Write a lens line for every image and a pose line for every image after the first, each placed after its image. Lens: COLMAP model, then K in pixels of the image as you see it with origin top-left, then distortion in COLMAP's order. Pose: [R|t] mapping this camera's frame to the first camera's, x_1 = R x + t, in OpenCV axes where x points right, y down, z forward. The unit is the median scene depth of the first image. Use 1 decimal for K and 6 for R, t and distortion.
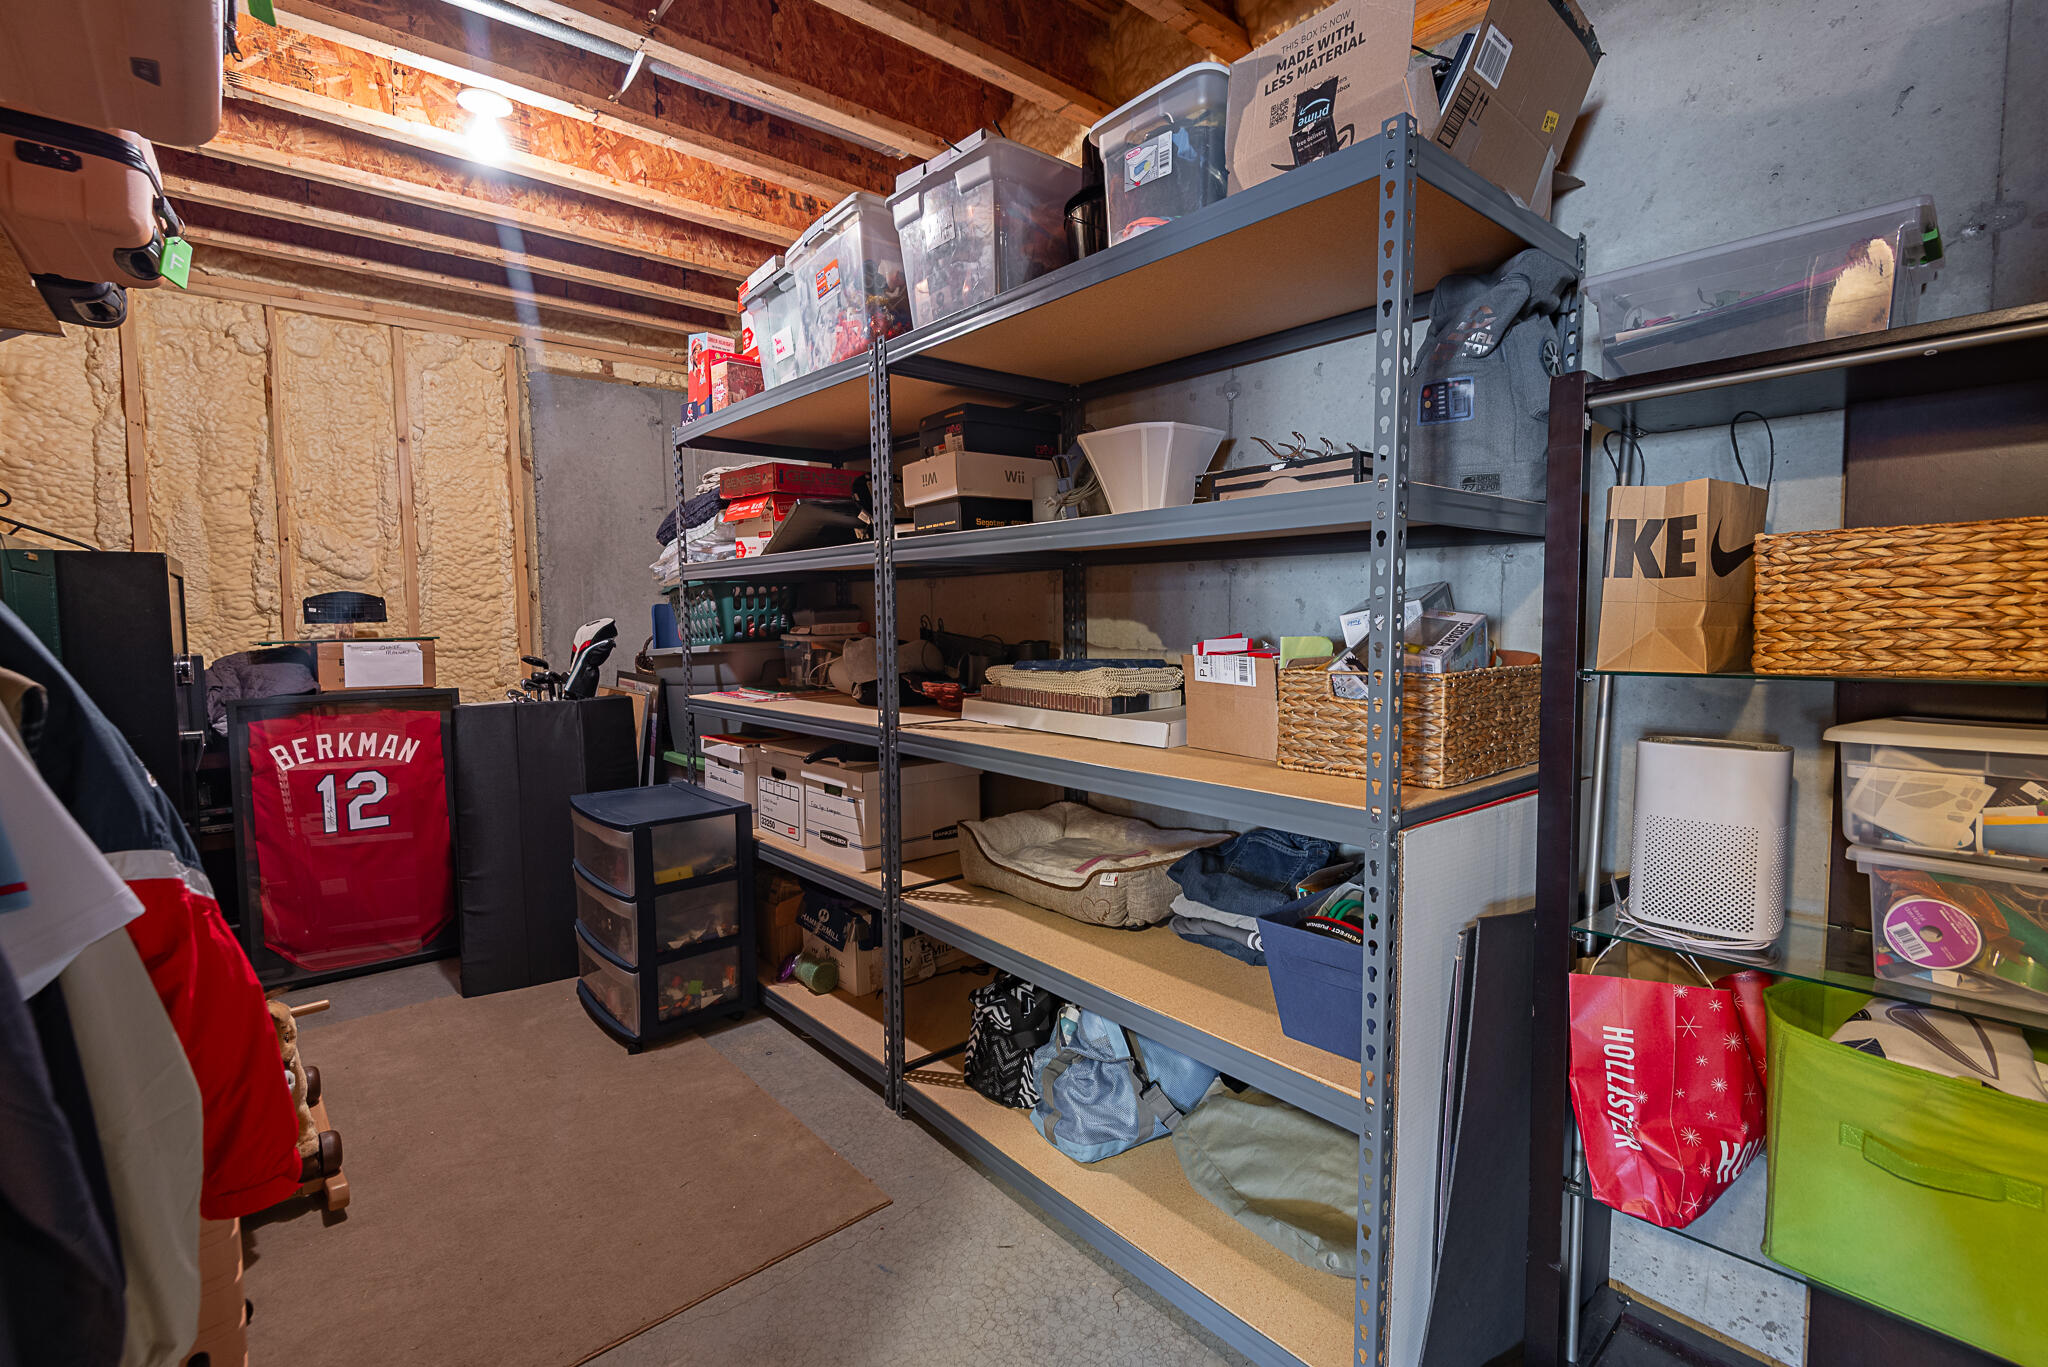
lens RADIAL K [[923.9, 0, 1044.6], [0, 923.9, 675.5], [0, 0, 1]] dist [0.000700, -0.000304]
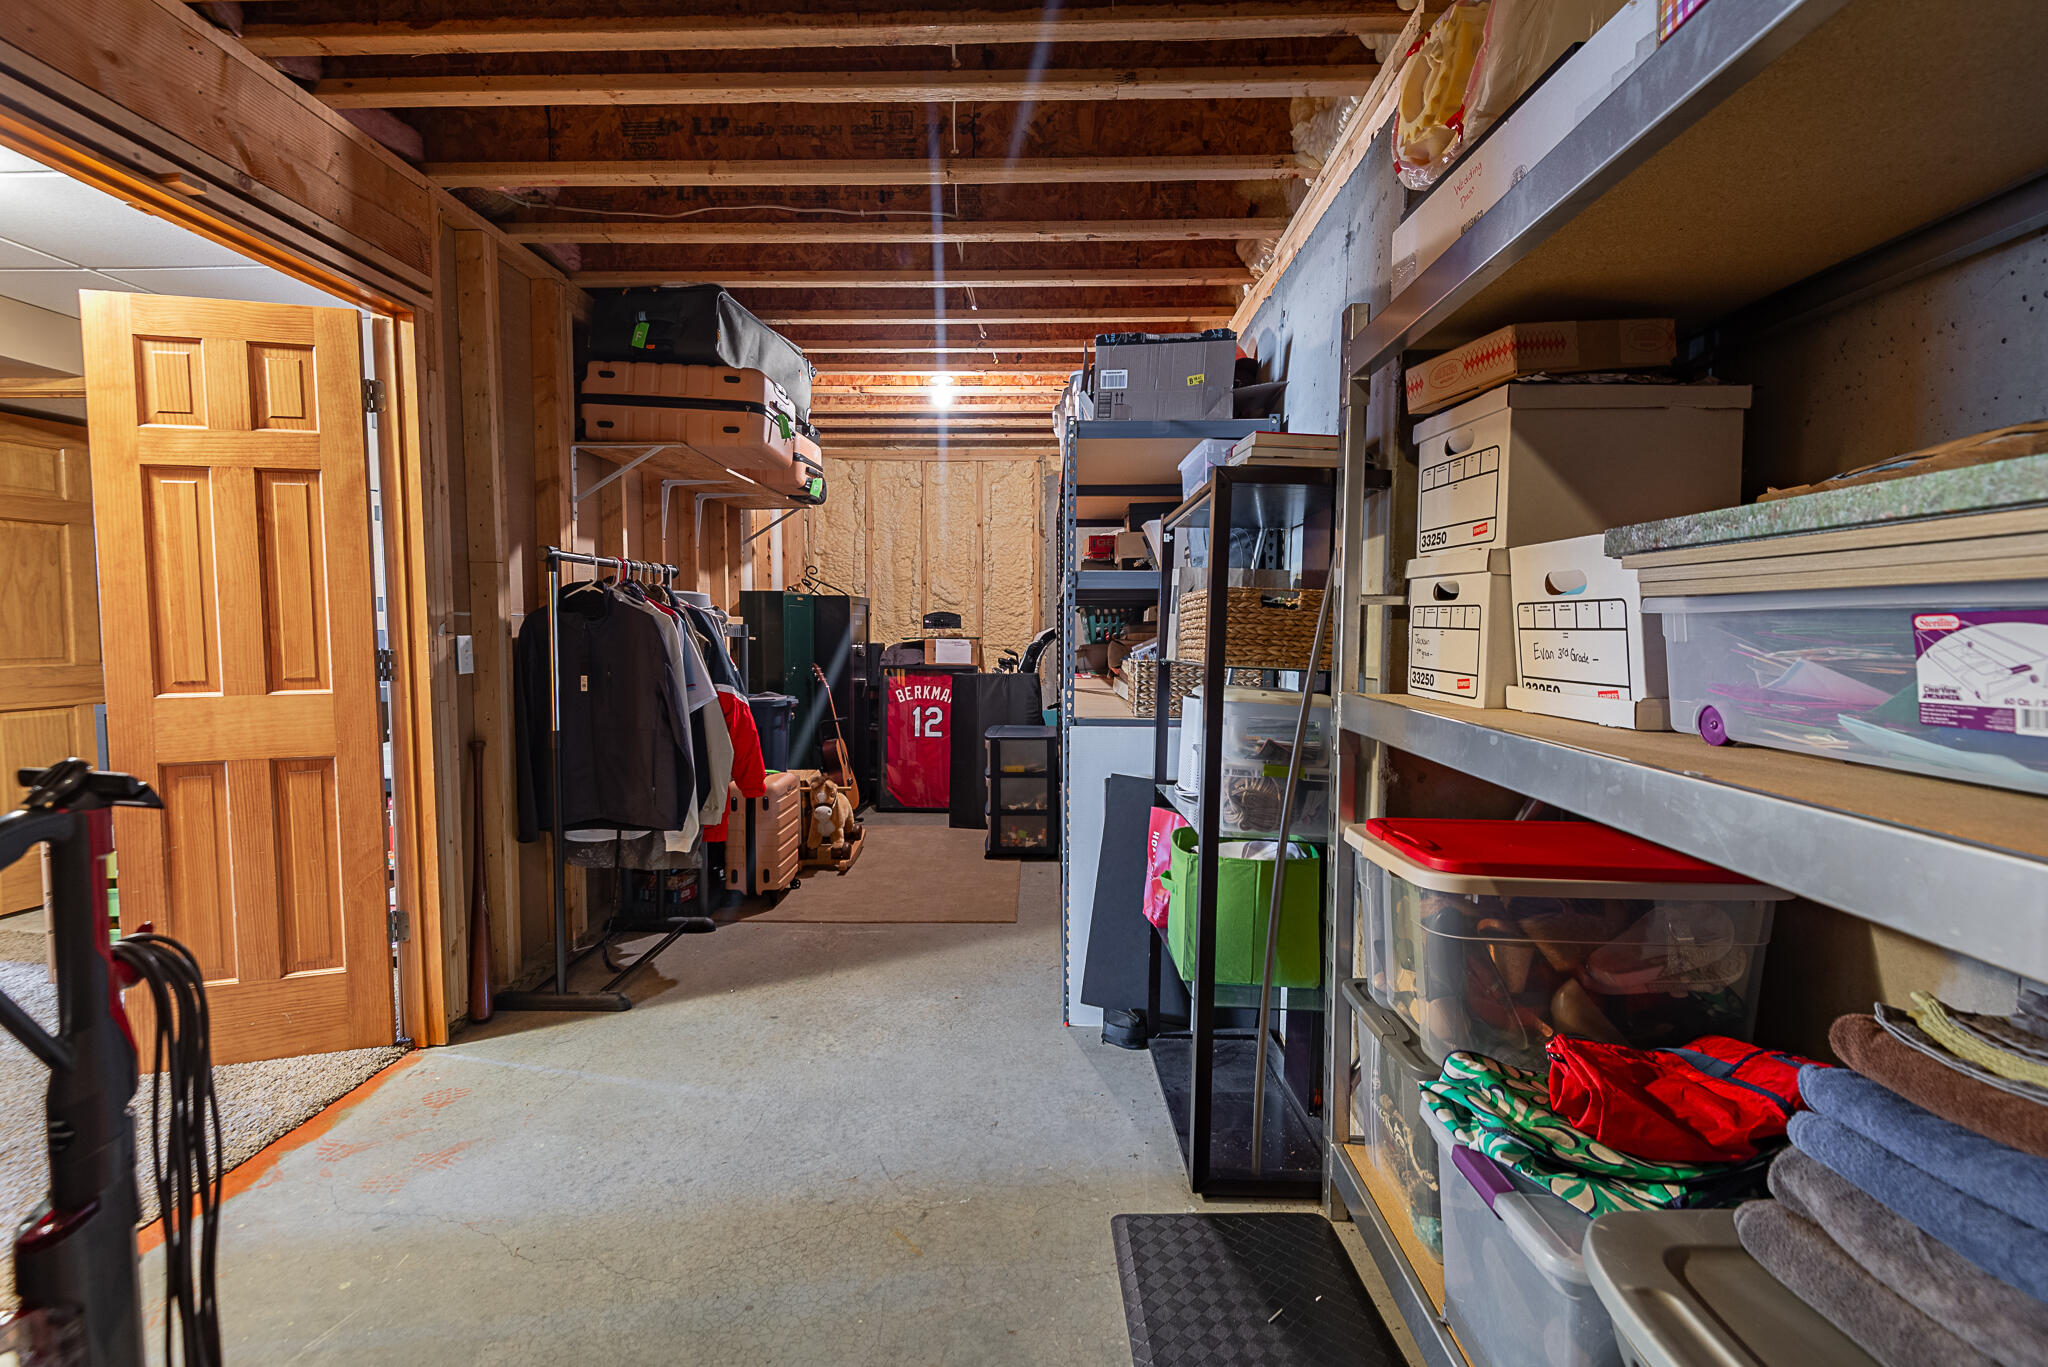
lens RADIAL K [[923.9, 0, 1044.6], [0, 923.9, 675.5], [0, 0, 1]] dist [0.000700, -0.000304]
pose [[0.745663, 0.047072, -0.664658, 0.655584], [-0.057270, 0.998338, 0.006454, 0.013813], [0.663857, 0.033253, 0.747120, -0.250302]]
